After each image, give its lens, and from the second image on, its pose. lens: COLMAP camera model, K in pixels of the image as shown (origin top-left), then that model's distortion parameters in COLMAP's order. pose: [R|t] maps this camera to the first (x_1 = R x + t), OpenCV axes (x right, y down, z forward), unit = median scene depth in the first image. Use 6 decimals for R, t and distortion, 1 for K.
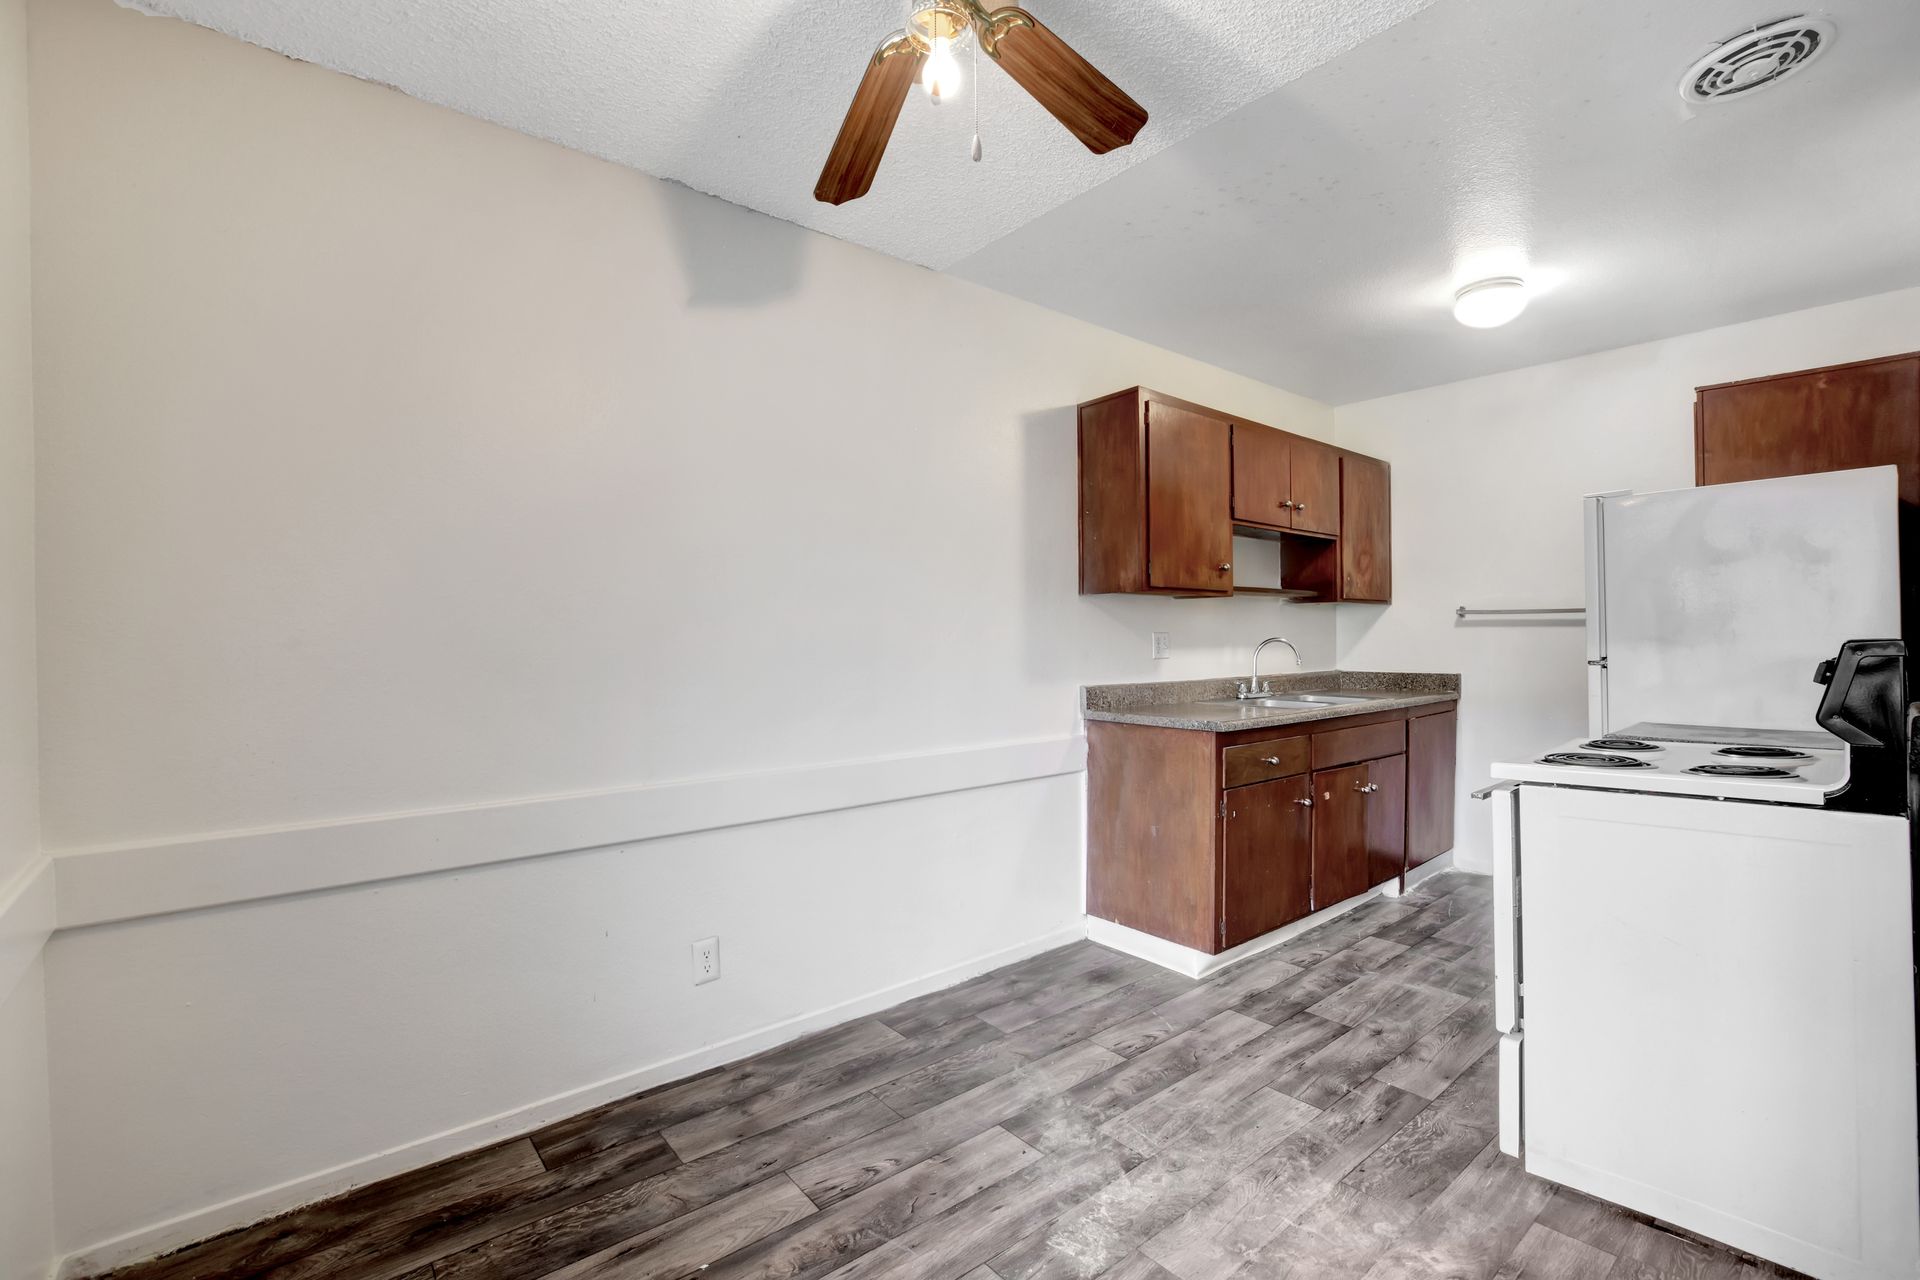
lens RADIAL K [[845.6, 0, 977.3], [0, 845.6, 640.0], [0, 0, 1]] dist [-0.038939, 0.006708]
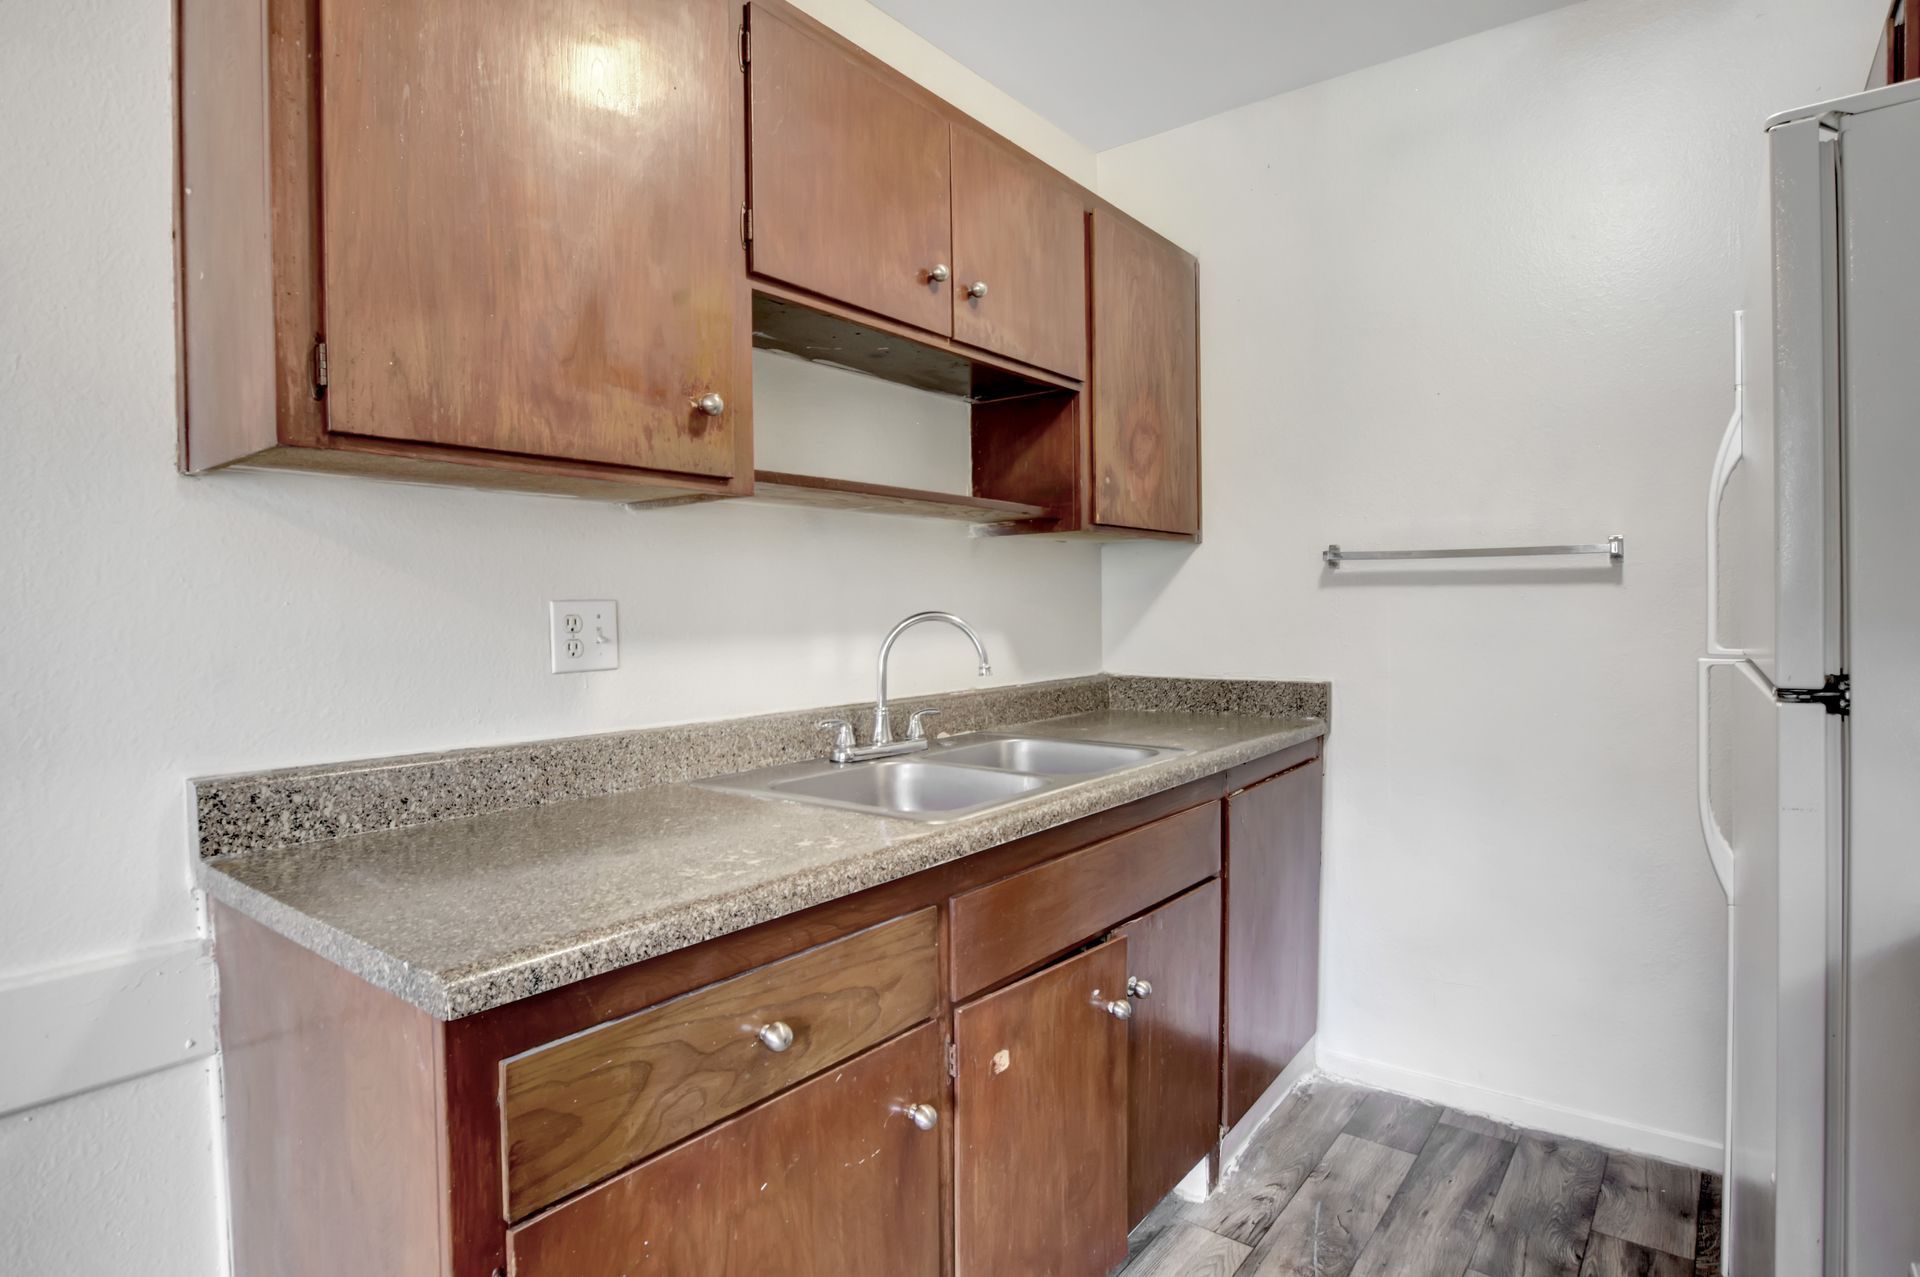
lens RADIAL K [[1000.9, 0, 981.0], [0, 1000.9, 633.9], [0, 0, 1]] dist [-0.034035, 0.011777]
pose [[0.977249, -0.010709, 0.211825, 0.323092], [0.006140, 0.999734, 0.022213, -0.002992], [-0.212006, -0.020407, 0.977055, 0.600311]]
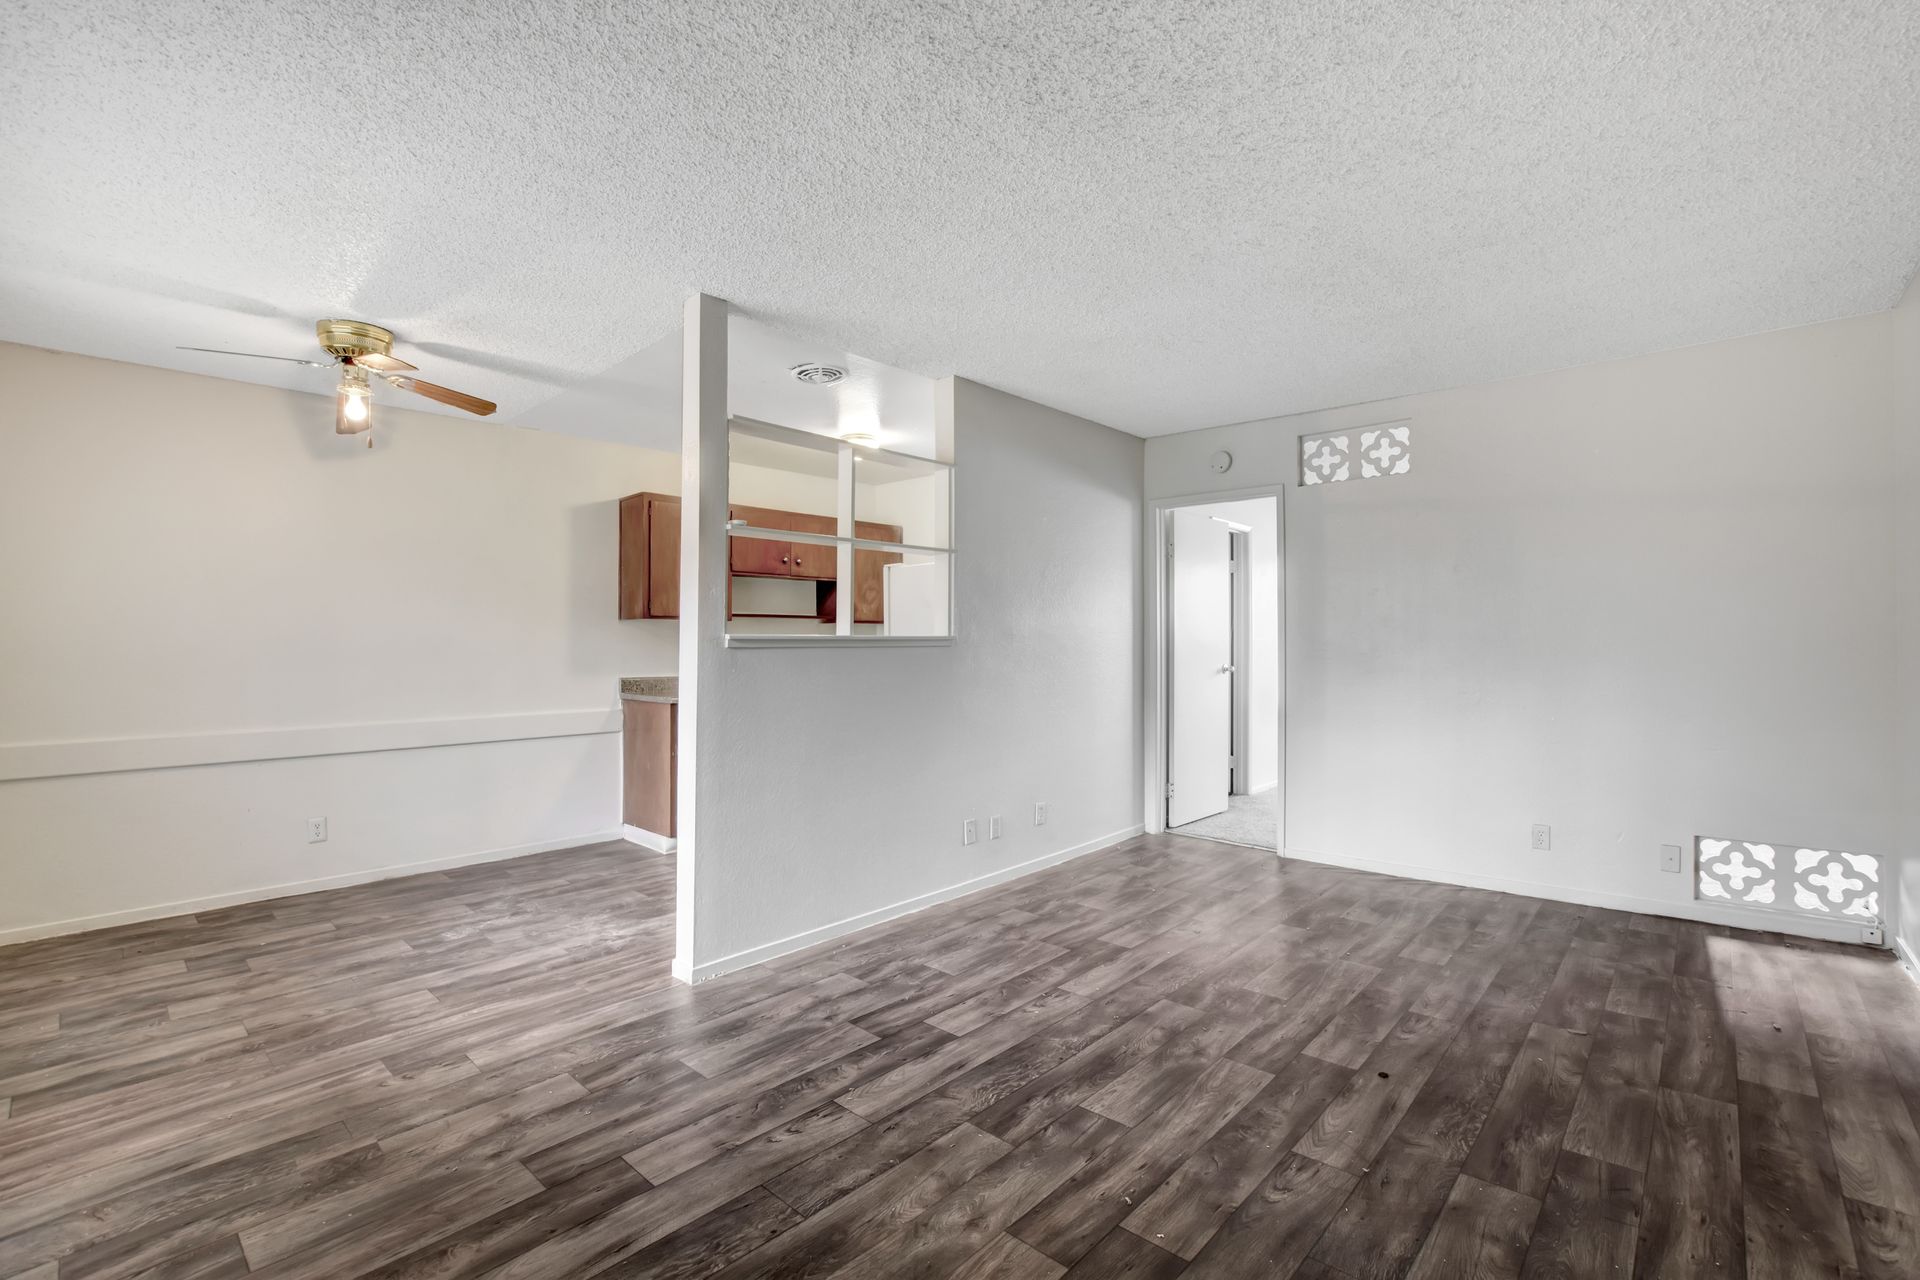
lens RADIAL K [[845.6, 0, 977.3], [0, 845.6, 640.0], [0, 0, 1]] dist [-0.038939, 0.006708]
pose [[0.990402, 0.006990, 0.138043, 0.565870], [-0.005857, 0.999946, -0.008614, -0.006027], [-0.138096, 0.007723, 0.990389, -0.638740]]
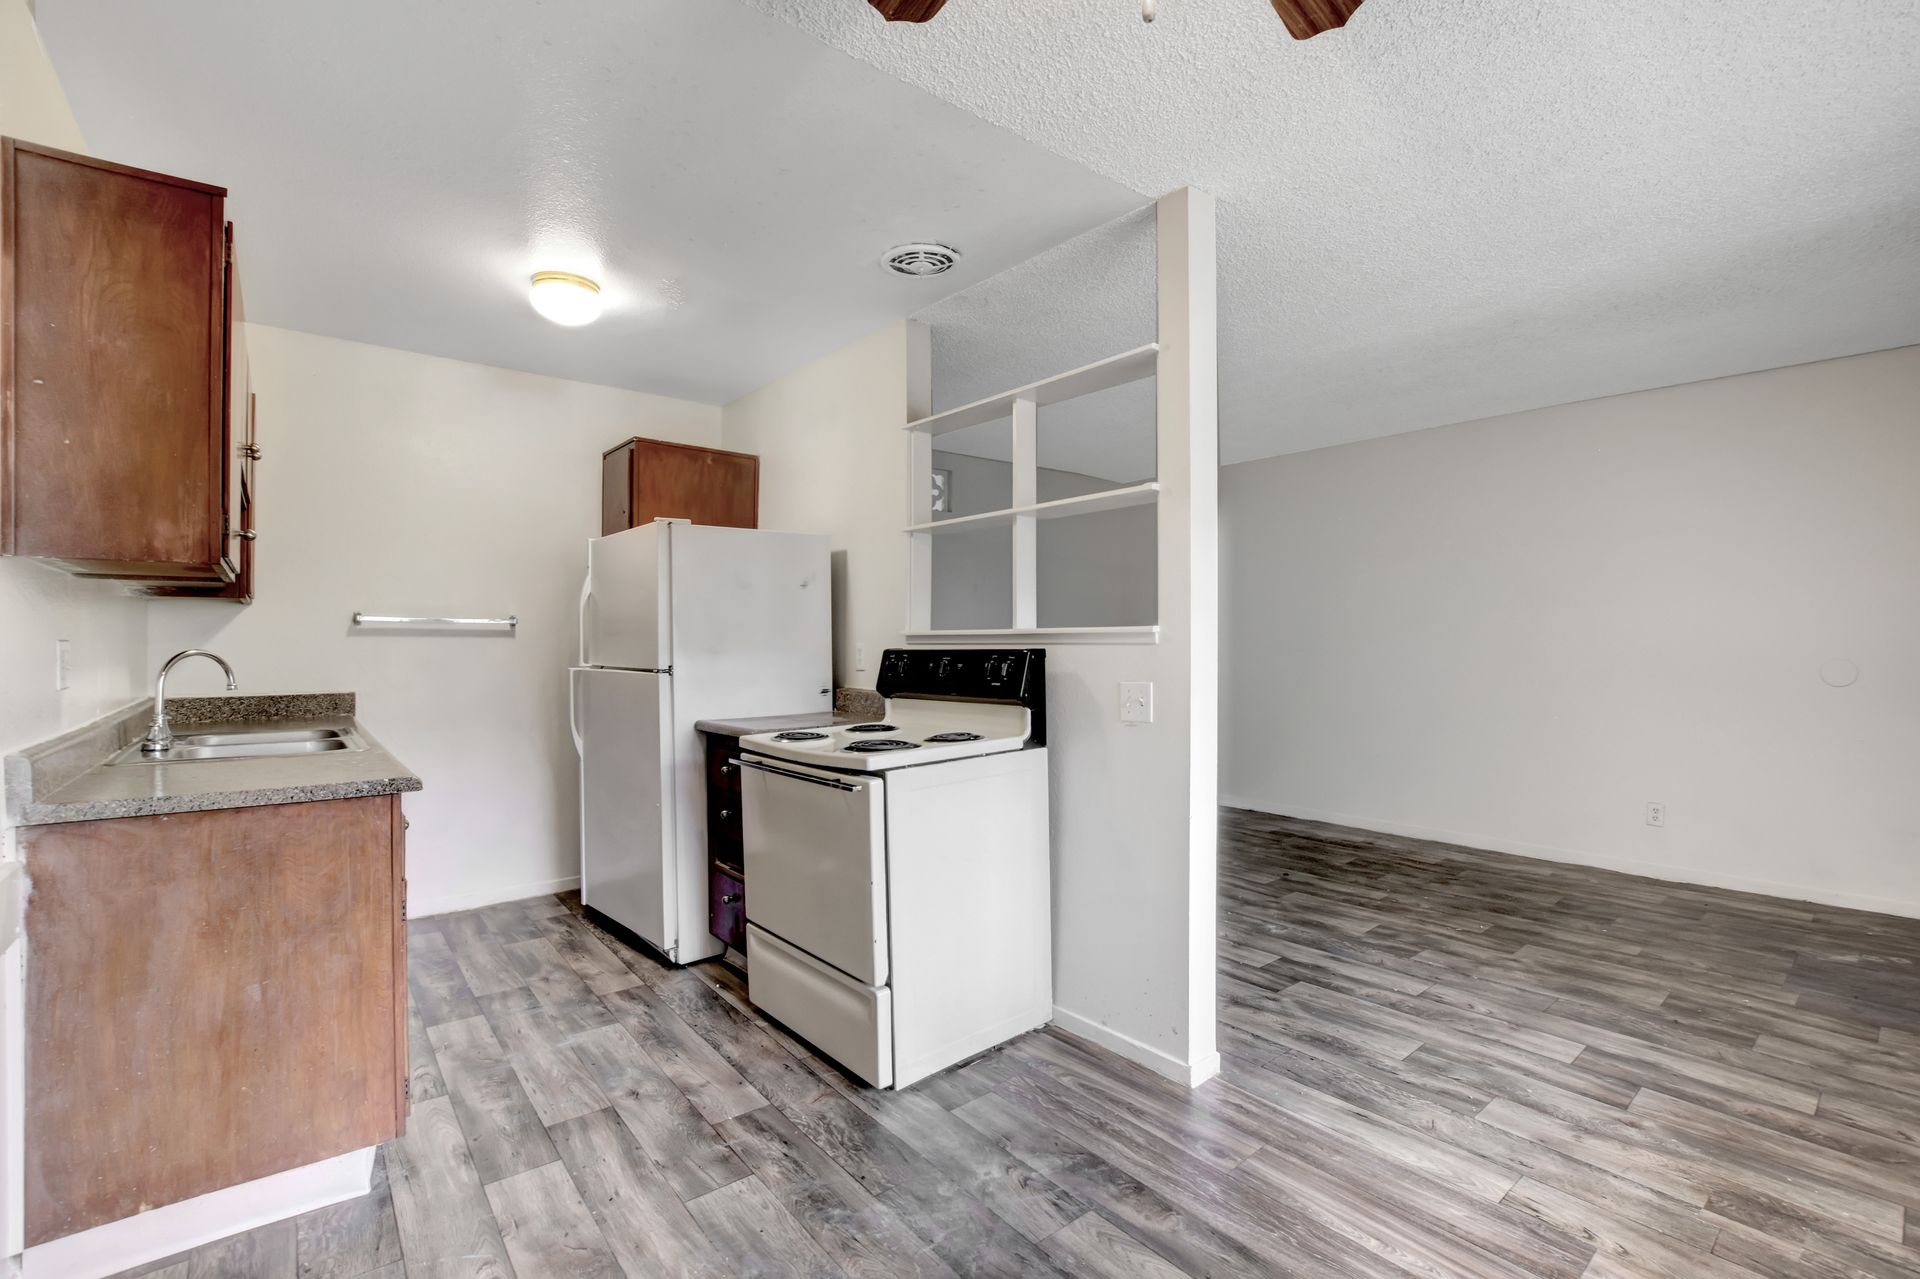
lens RADIAL K [[845.6, 0, 977.3], [0, 845.6, 639.5], [0, 0, 1]] dist [-0.038939, 0.006708]
pose [[0.010453, 0.009531, 0.999900, -0.308432], [0.004655, 0.999943, -0.009580, -0.001828], [-0.999935, 0.004755, 0.010408, 0.472507]]
